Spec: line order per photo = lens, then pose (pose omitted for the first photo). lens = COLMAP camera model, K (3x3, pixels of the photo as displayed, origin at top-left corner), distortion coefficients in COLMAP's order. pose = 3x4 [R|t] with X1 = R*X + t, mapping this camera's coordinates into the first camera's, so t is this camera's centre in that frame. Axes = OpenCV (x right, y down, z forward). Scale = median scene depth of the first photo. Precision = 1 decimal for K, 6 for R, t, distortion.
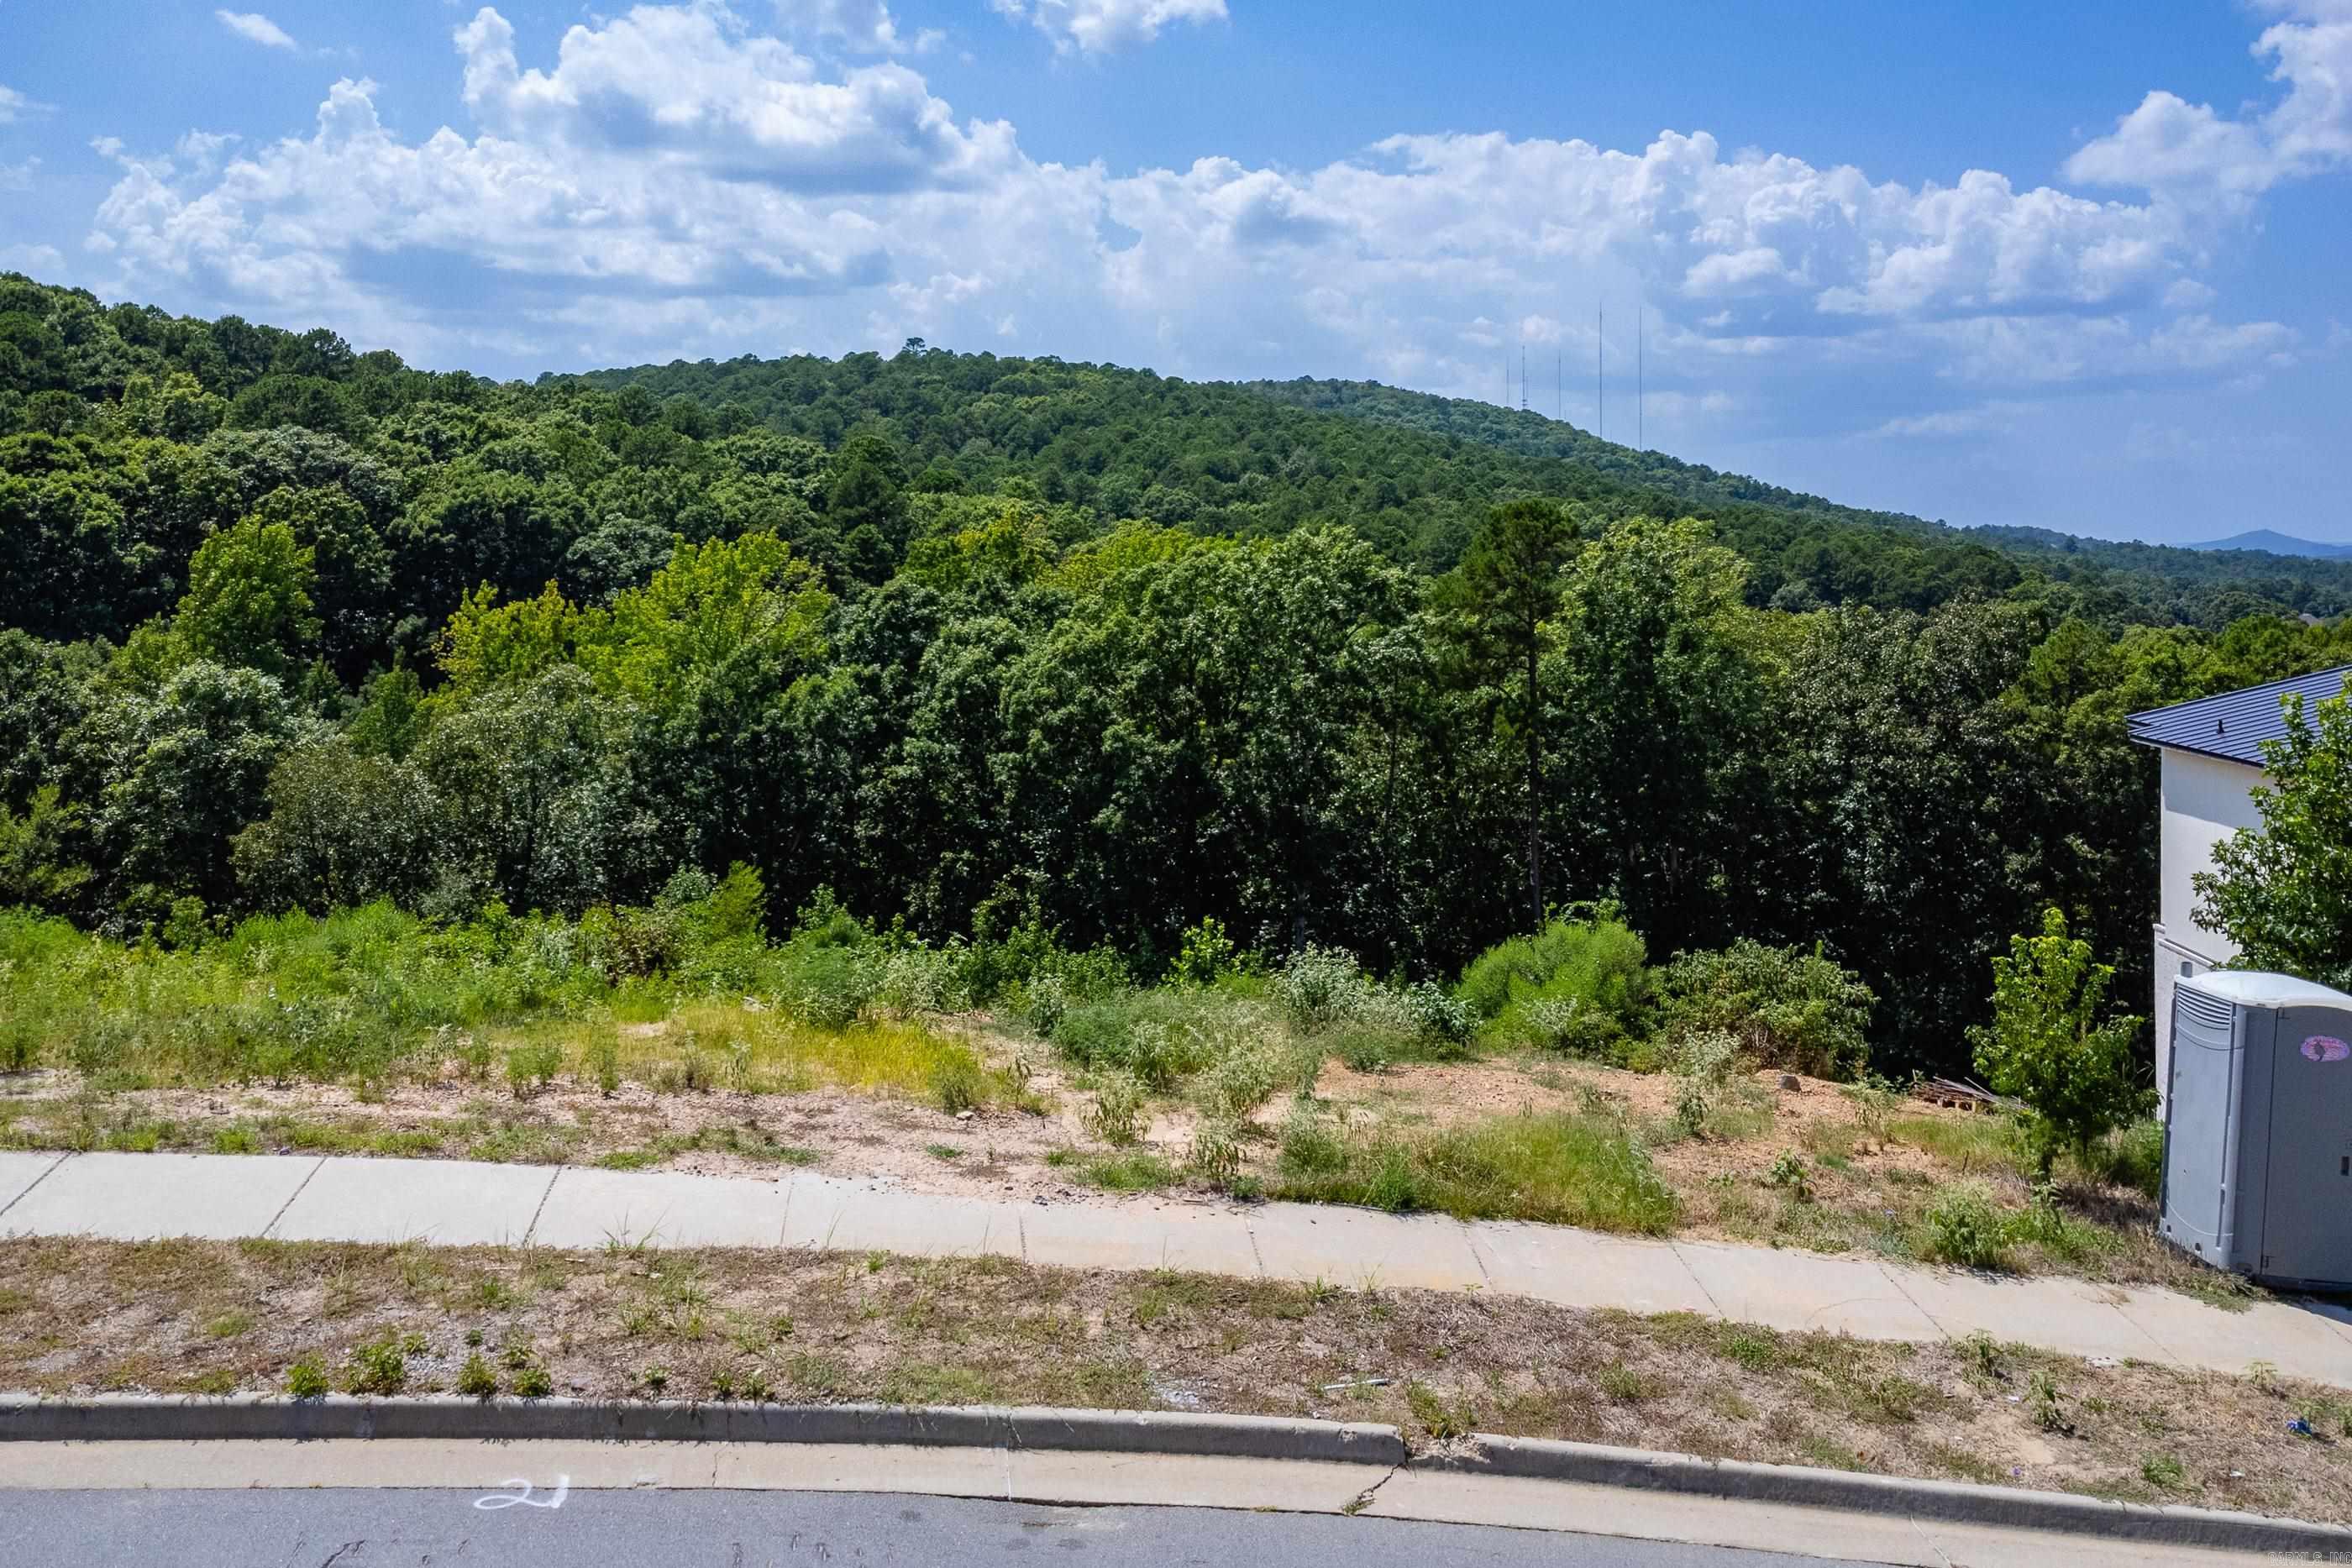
lens RADIAL K [[1791.3, 0, 1192.5], [0, 1791.3, 549.7], [0, 0, 1]] dist [0.006165, -0.003275]
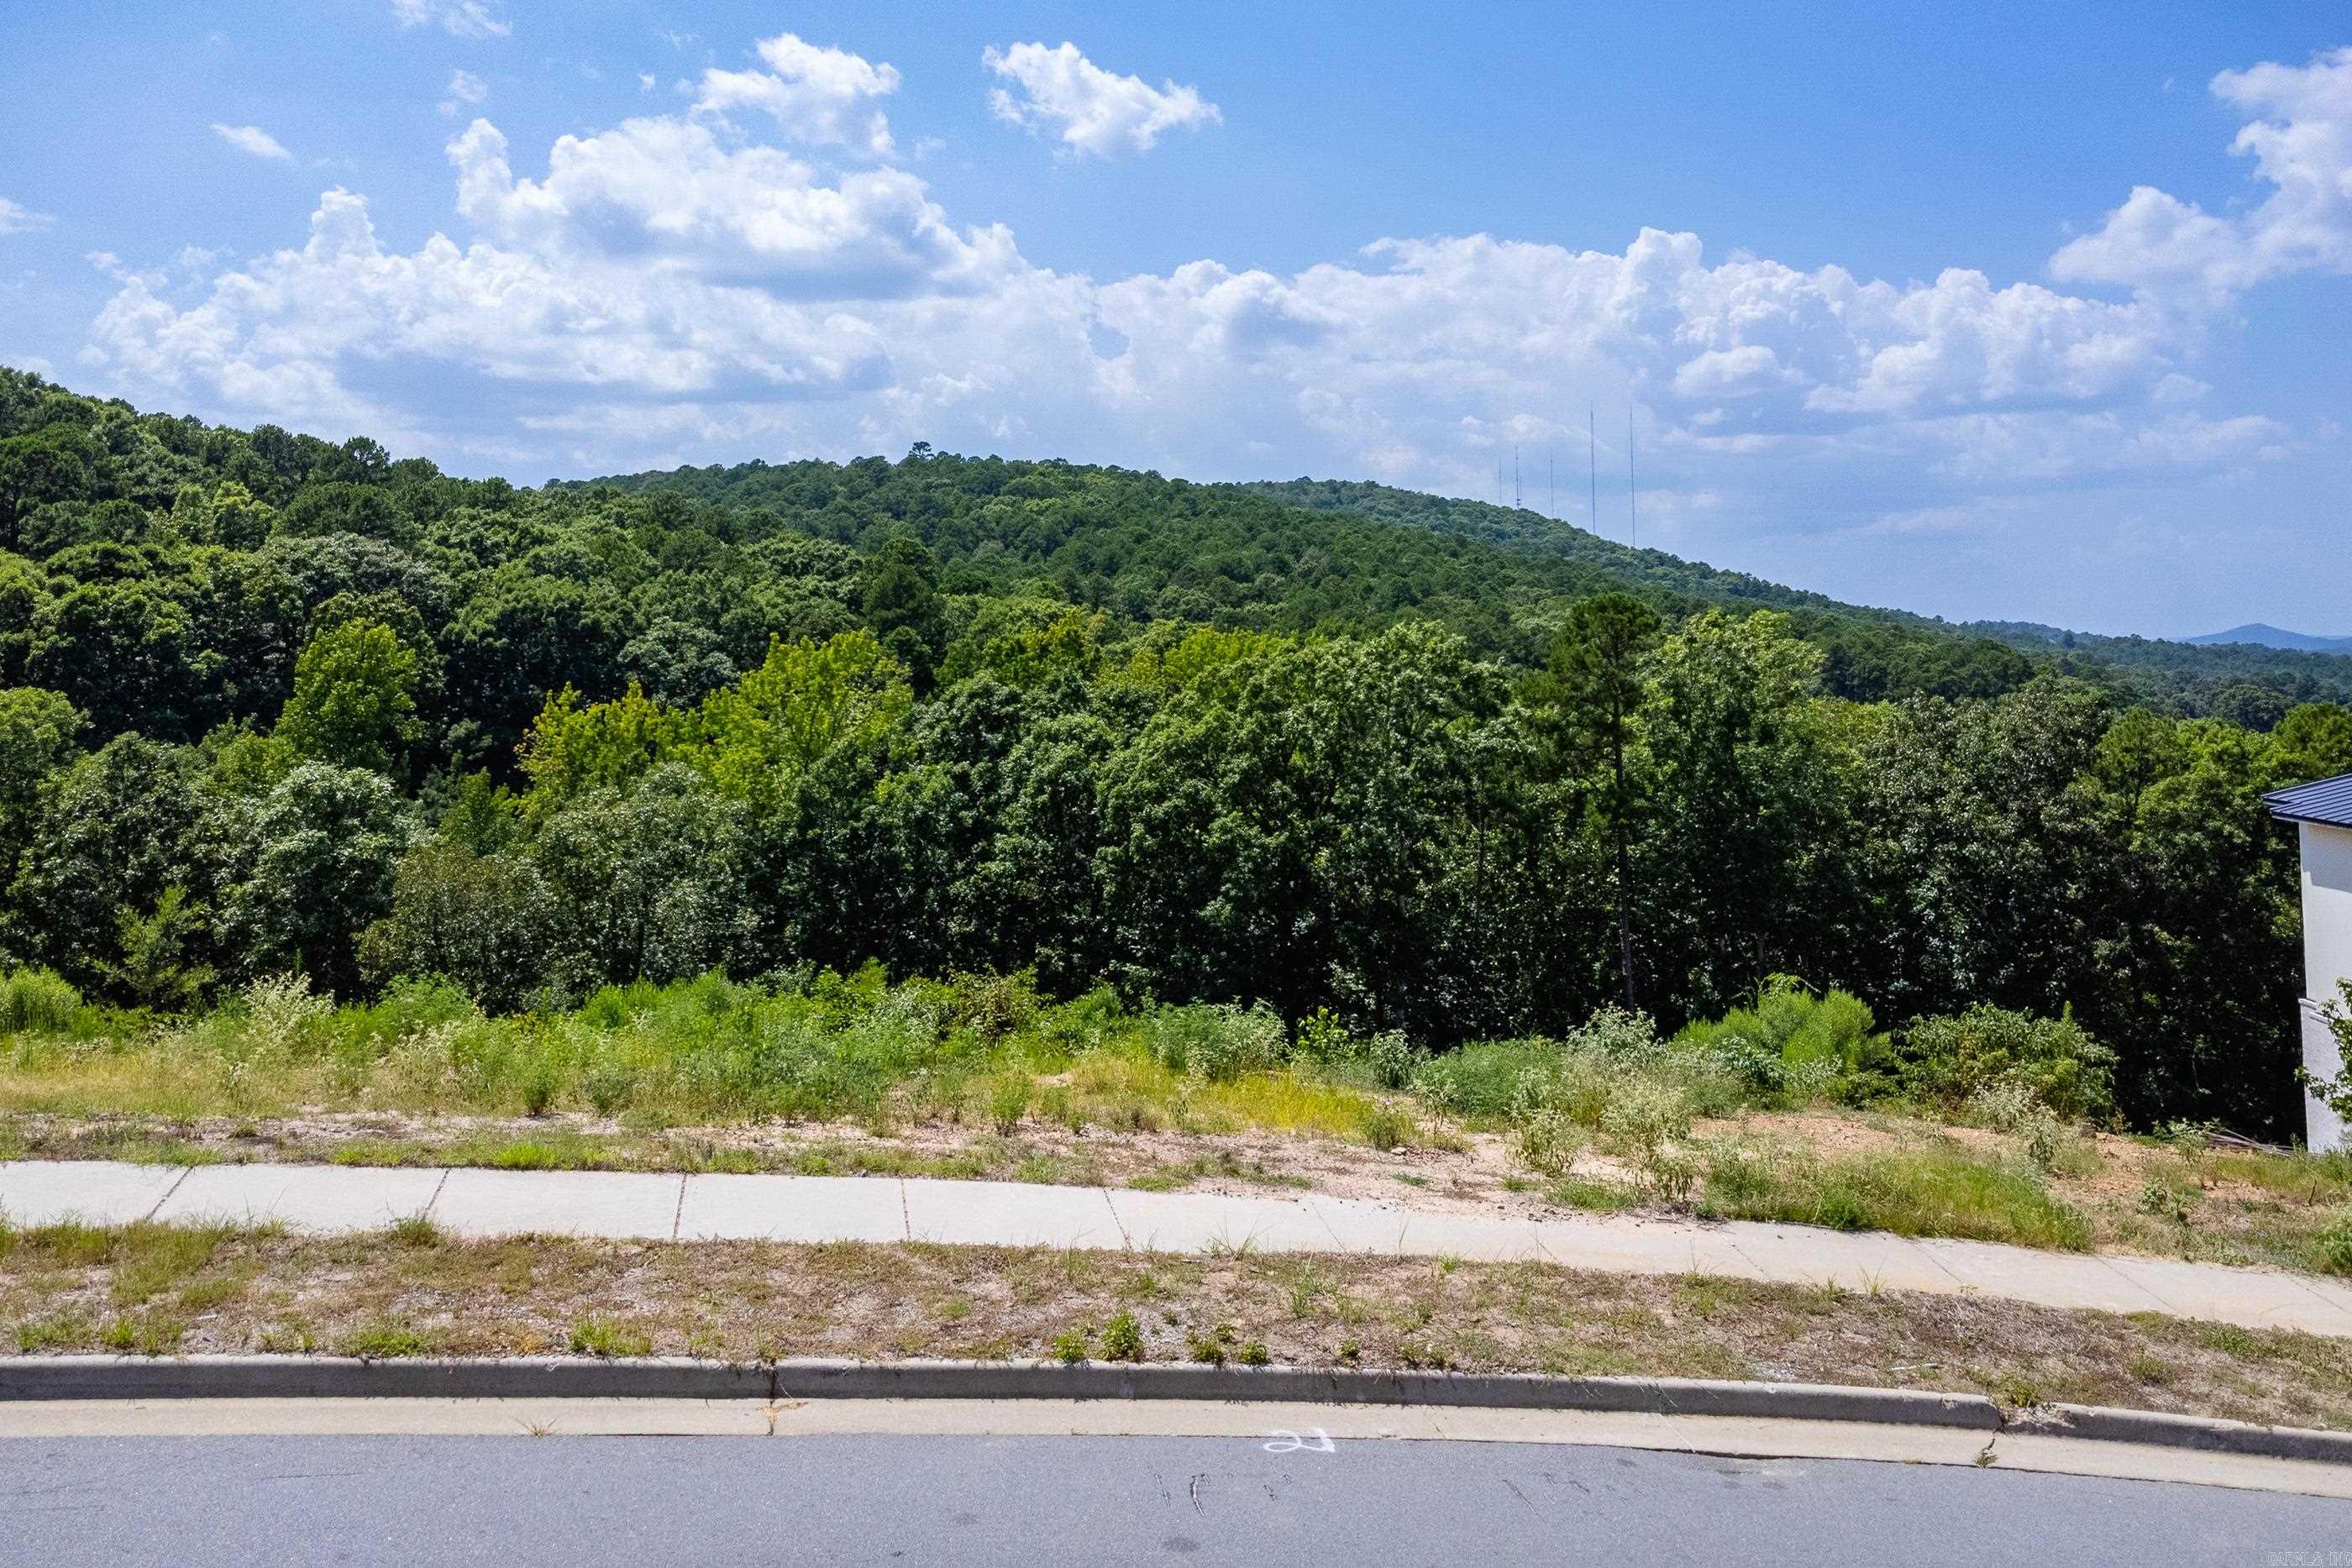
lens RADIAL K [[1791.3, 0, 1188.2], [0, 1791.3, 586.9], [0, 0, 1]] dist [0.006165, -0.003275]
pose [[0.999969, -0.007765, 0.001297, -0.030892], [0.007807, 0.999315, -0.036173, 0.001849], [-0.001015, 0.036182, 0.999345, -0.010738]]
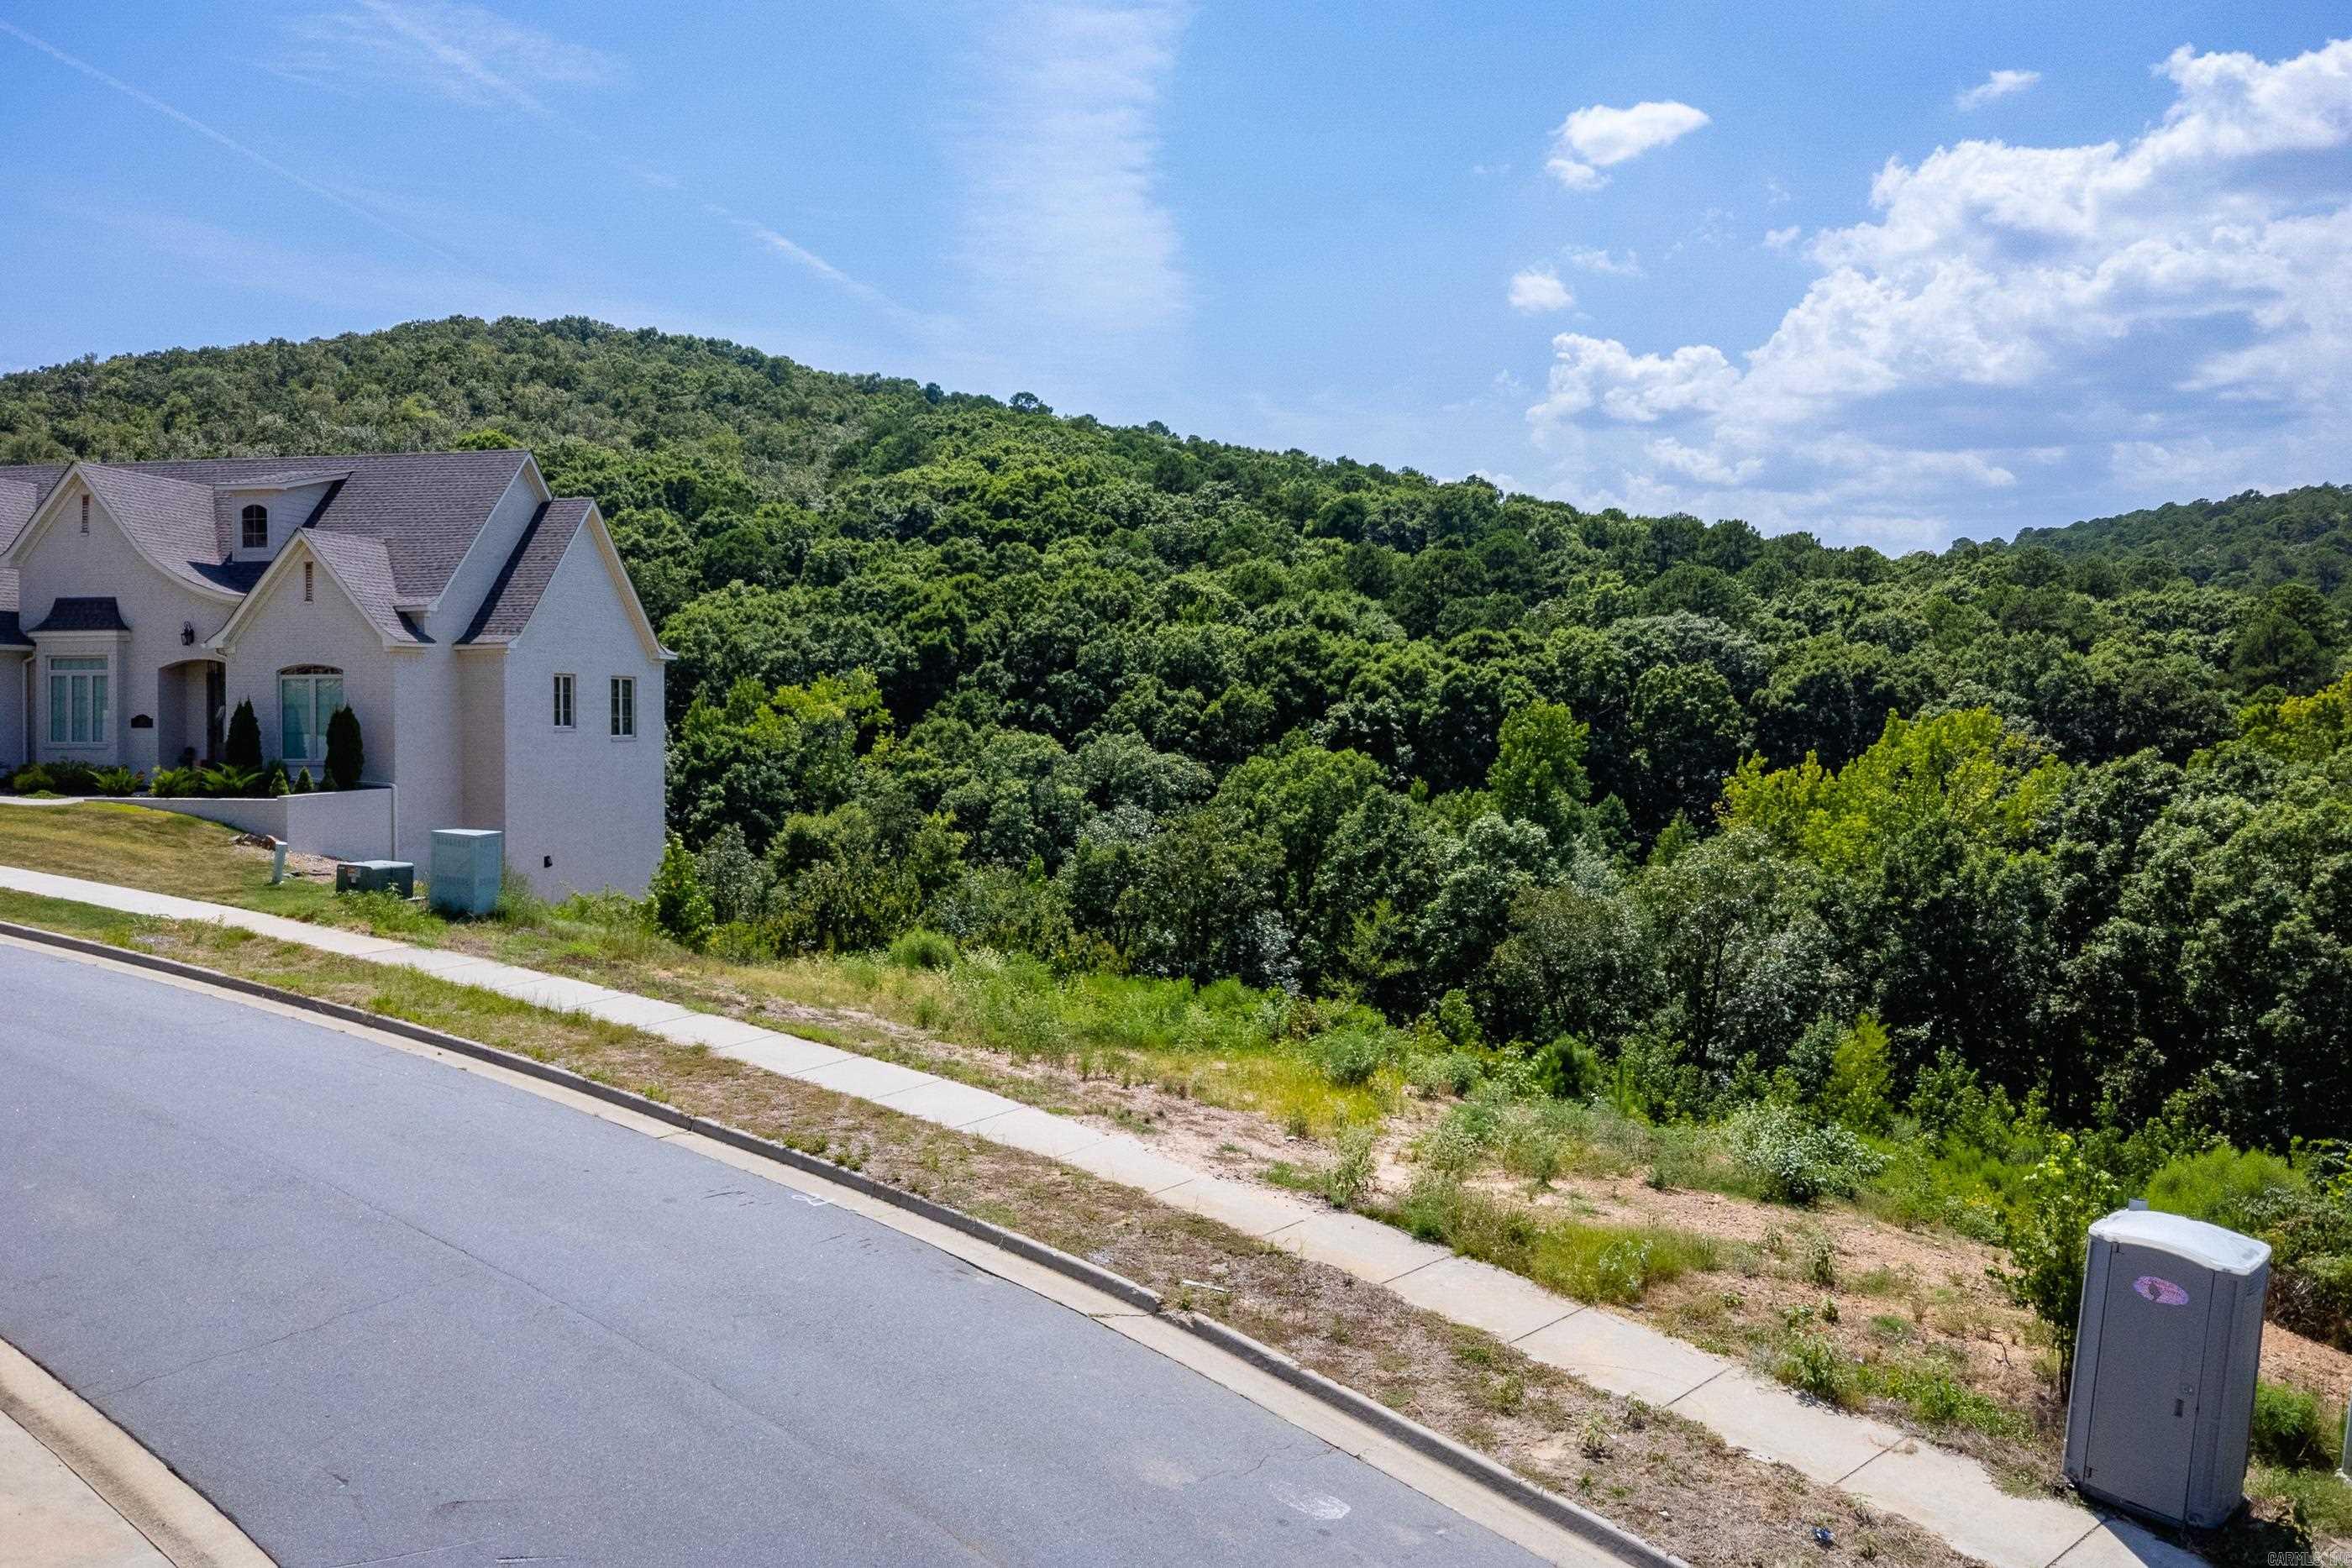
lens RADIAL K [[1717.0, 0, 1165.9], [0, 1717.0, 725.7], [0, 0, 1]] dist [0.003740, 0.002171]
pose [[0.674382, 0.000452, -0.738382, 0.111177], [0.008573, 0.999928, 0.008443, -0.007203], [0.738333, -0.012024, 0.674330, -0.010938]]
